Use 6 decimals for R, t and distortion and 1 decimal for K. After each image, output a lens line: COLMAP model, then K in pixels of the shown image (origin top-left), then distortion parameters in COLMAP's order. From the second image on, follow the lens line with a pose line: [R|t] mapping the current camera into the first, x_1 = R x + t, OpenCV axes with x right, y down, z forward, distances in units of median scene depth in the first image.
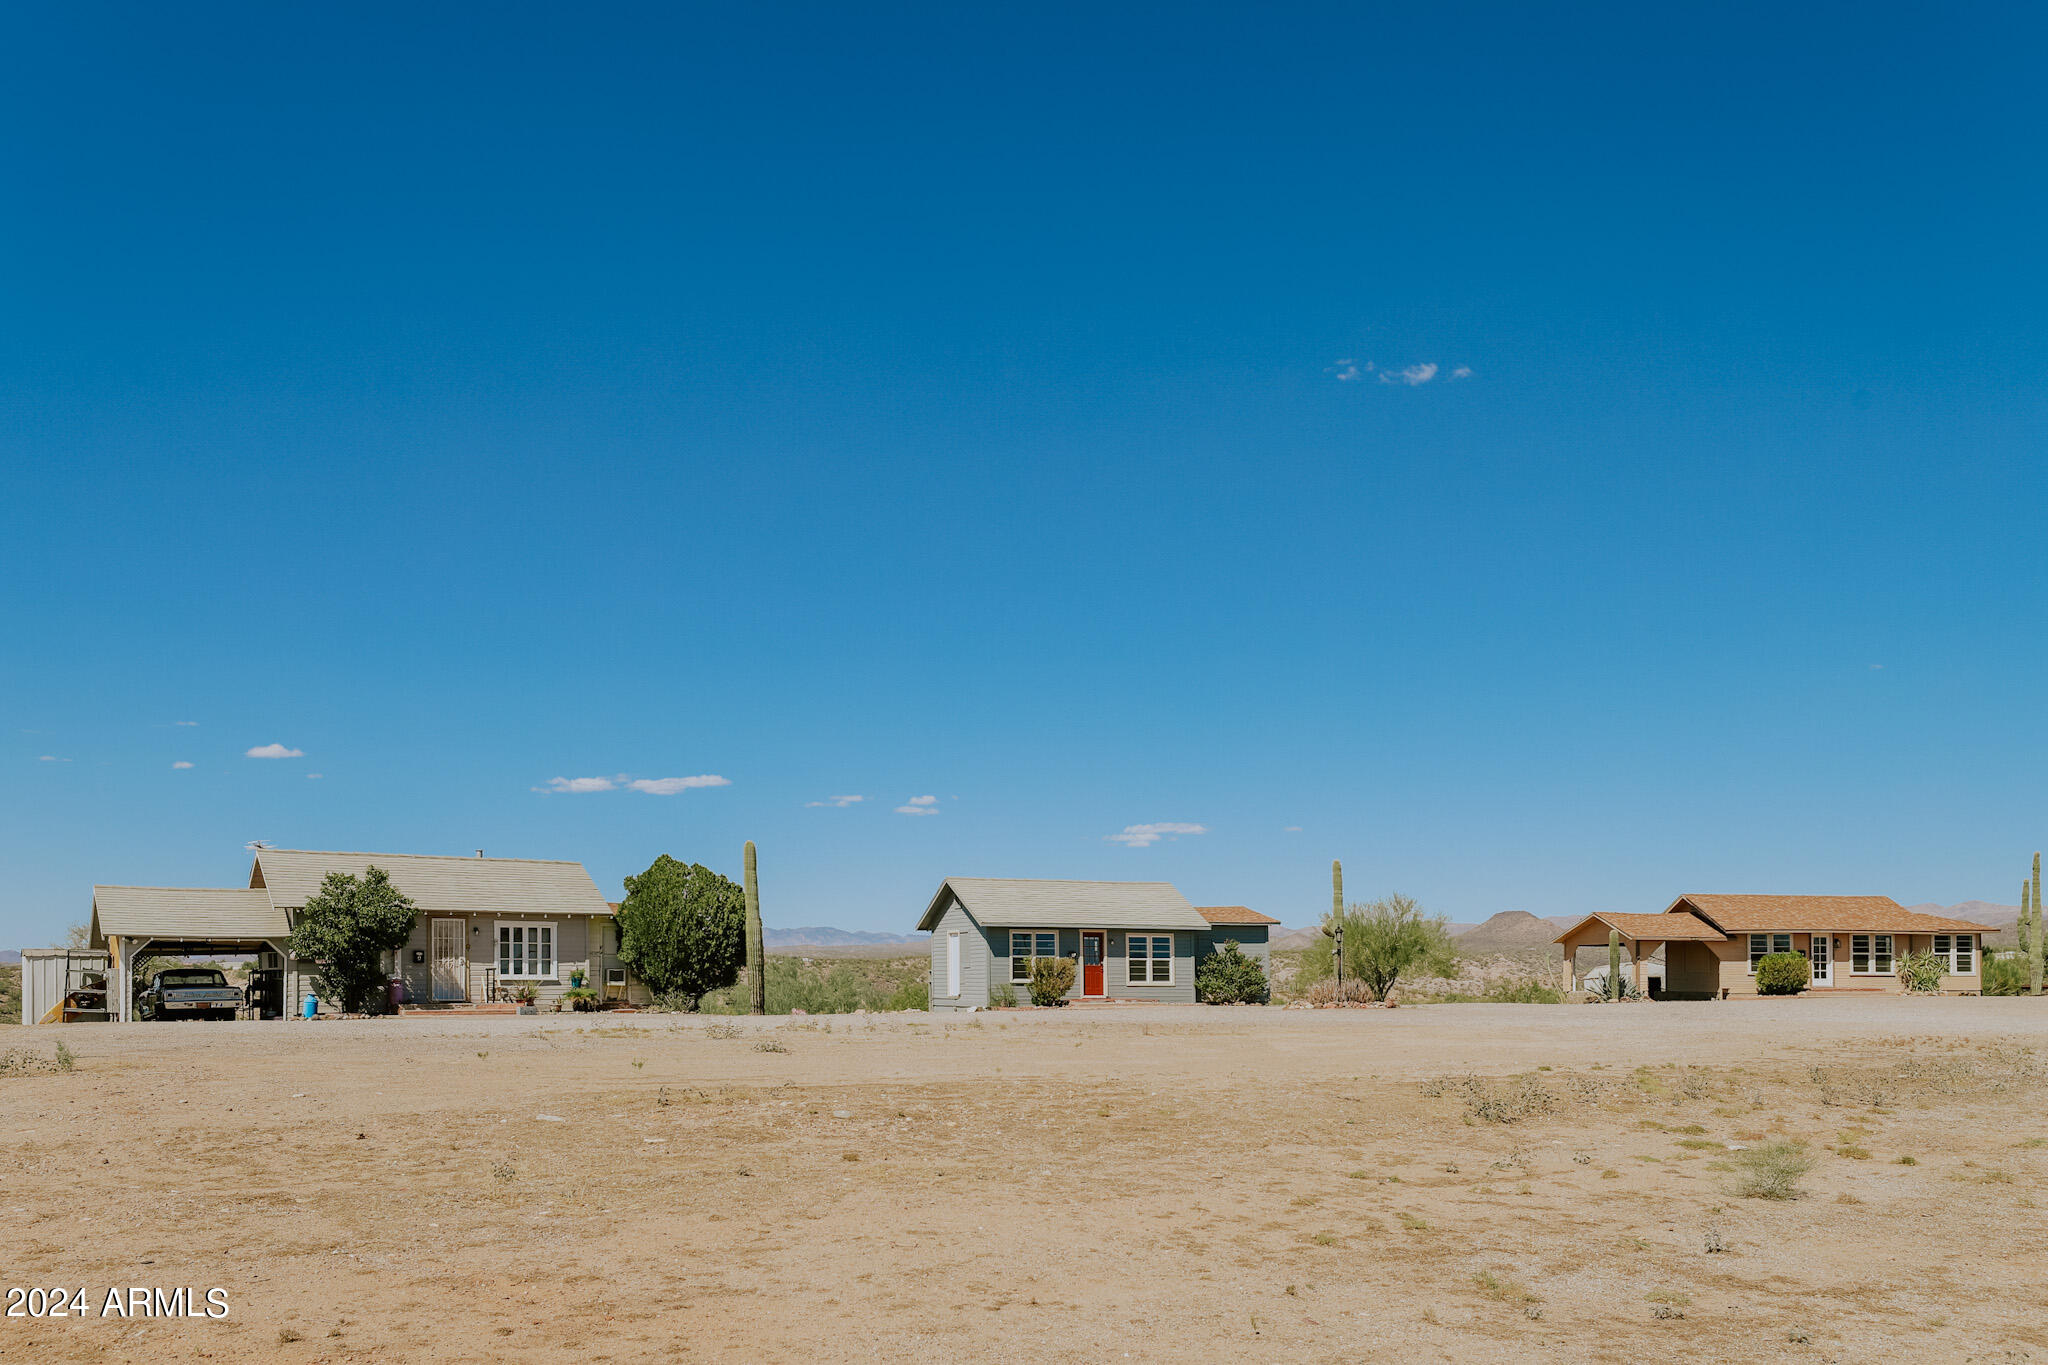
lens RADIAL K [[1643.2, 0, 995.8], [0, 1643.2, 951.7], [0, 0, 1]] dist [0.003472, 0.012009]
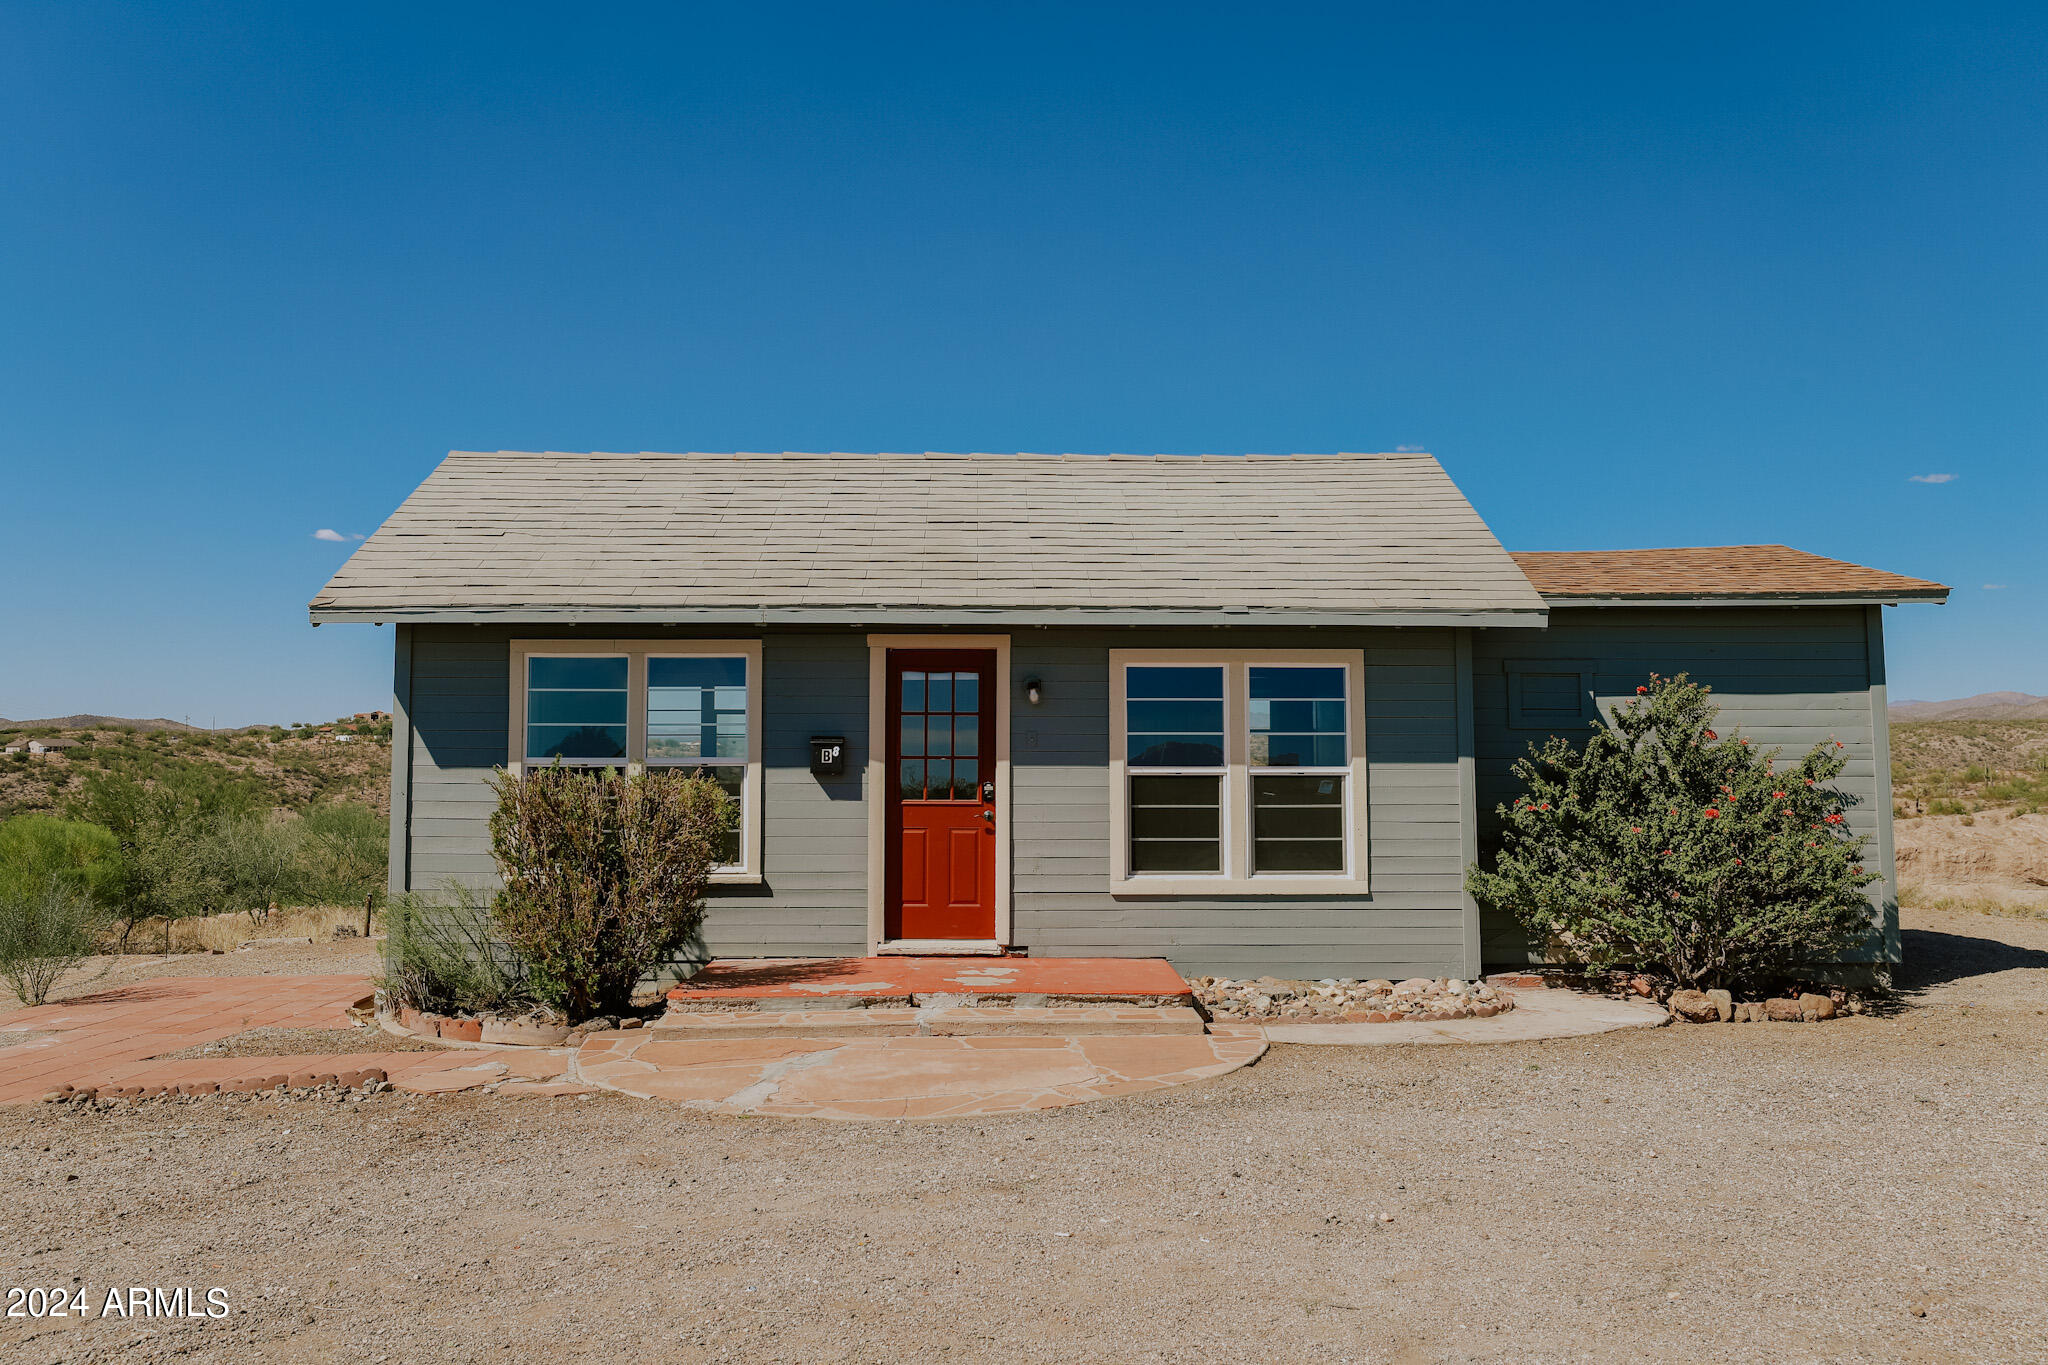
lens RADIAL K [[1569.6, 0, 1024.0], [0, 1569.6, 682.5], [0, 0, 1]] dist [0.017708, 0.002418]
pose [[0.919217, -0.018776, -0.393303, 0.179835], [0.008219, 0.999560, -0.028510, -0.001419], [0.393666, 0.022975, 0.918967, 0.965386]]
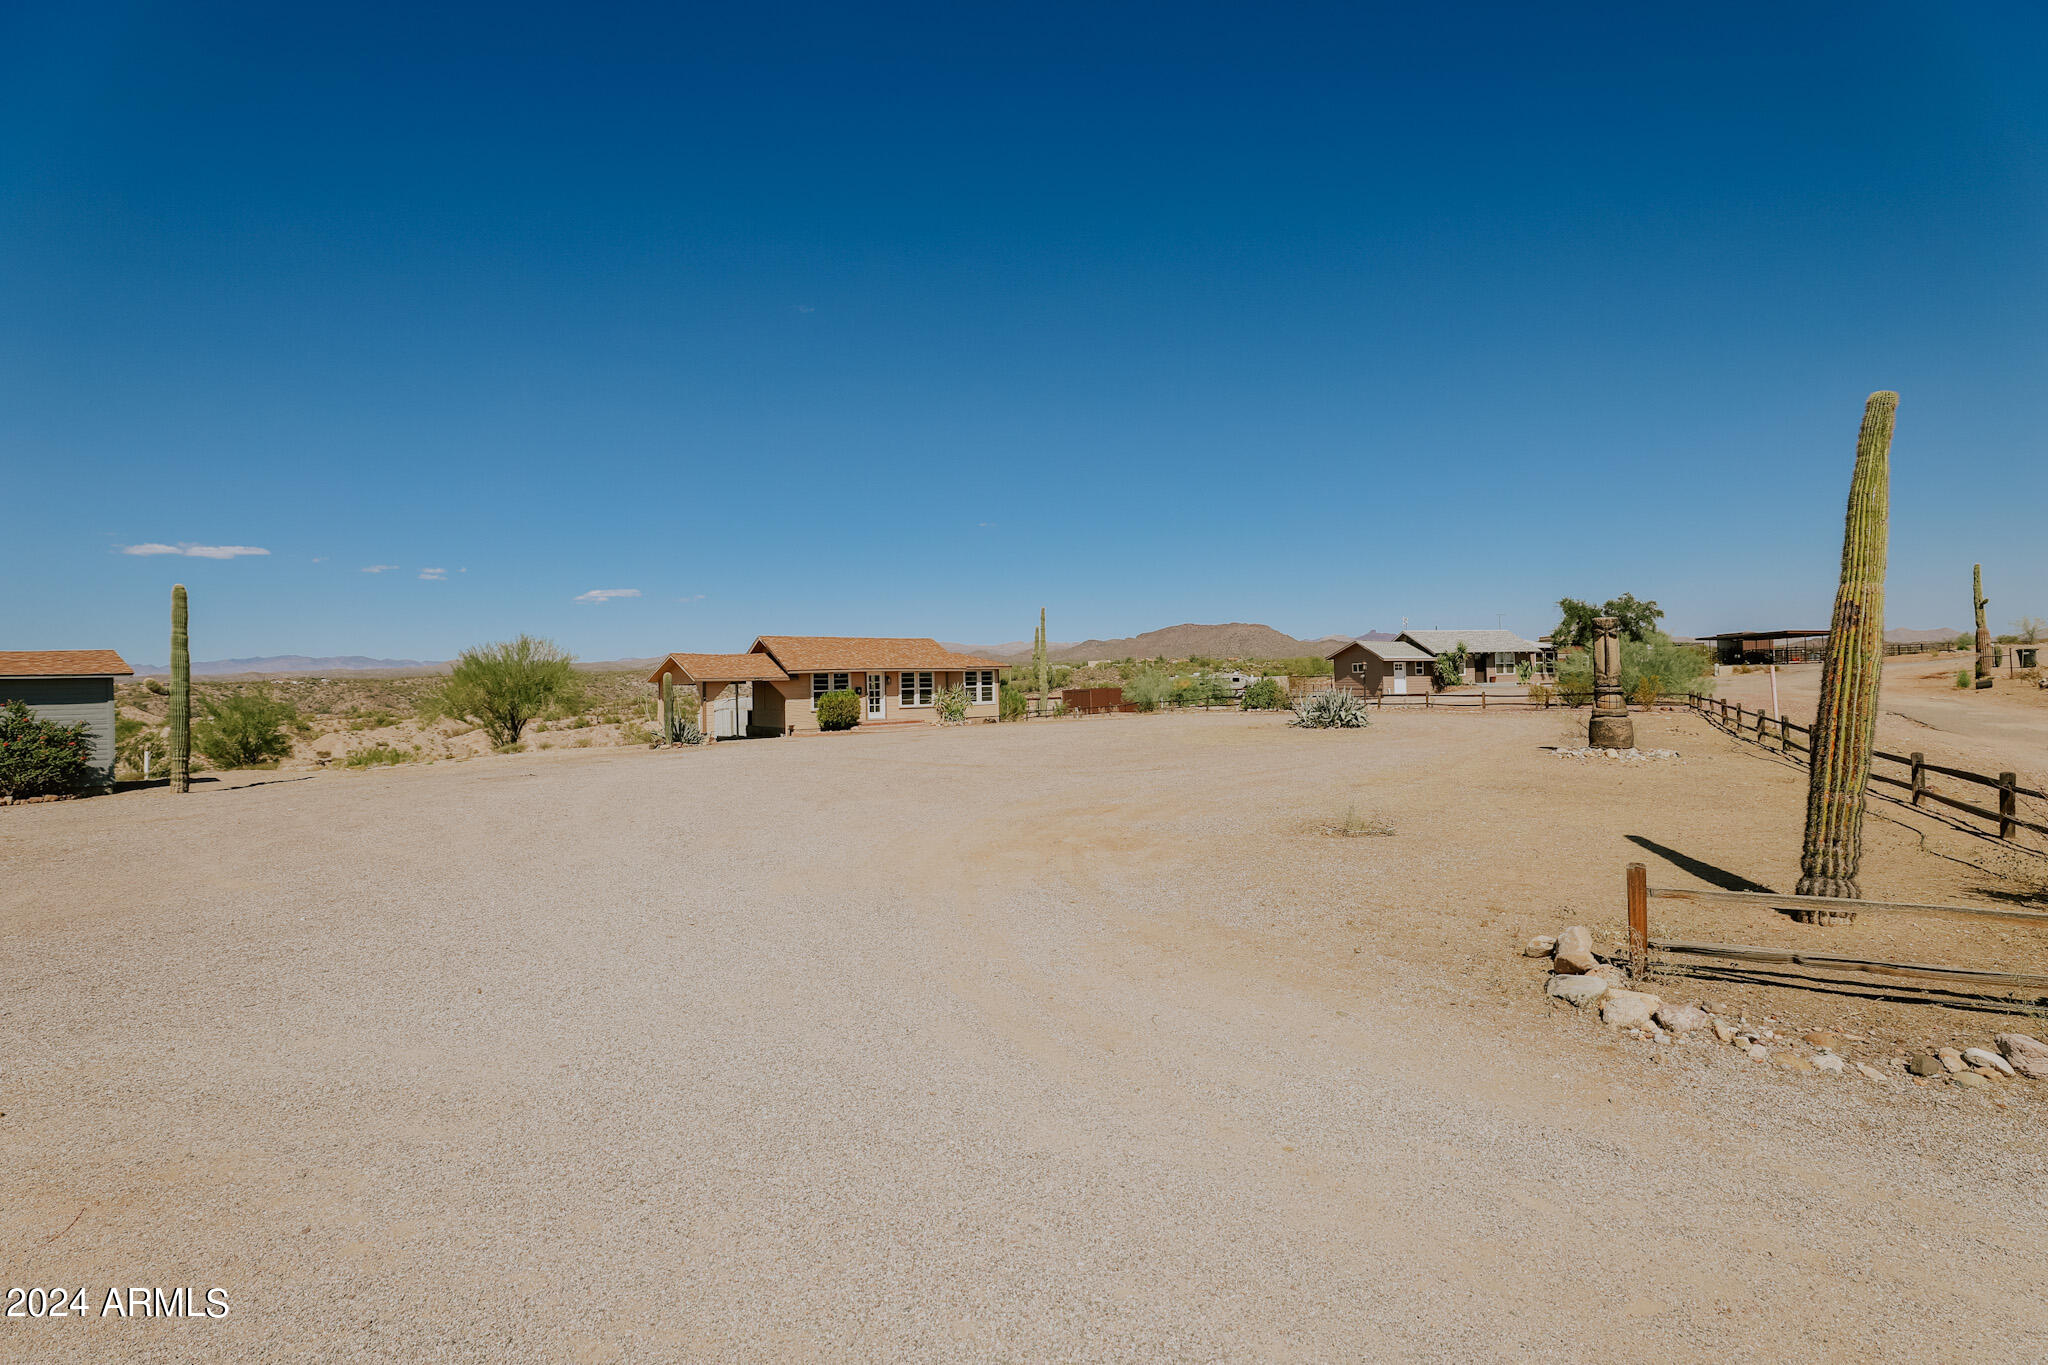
lens RADIAL K [[960.8, 0, 1024.0], [0, 960.8, 682.5], [0, 0, 1]] dist [-0.047219, 0.015776]
pose [[0.854031, -0.017983, 0.519912, 0.366711], [0.010635, 0.999797, 0.017113, -0.020613], [-0.520114, -0.009086, 0.854049, 0.574252]]
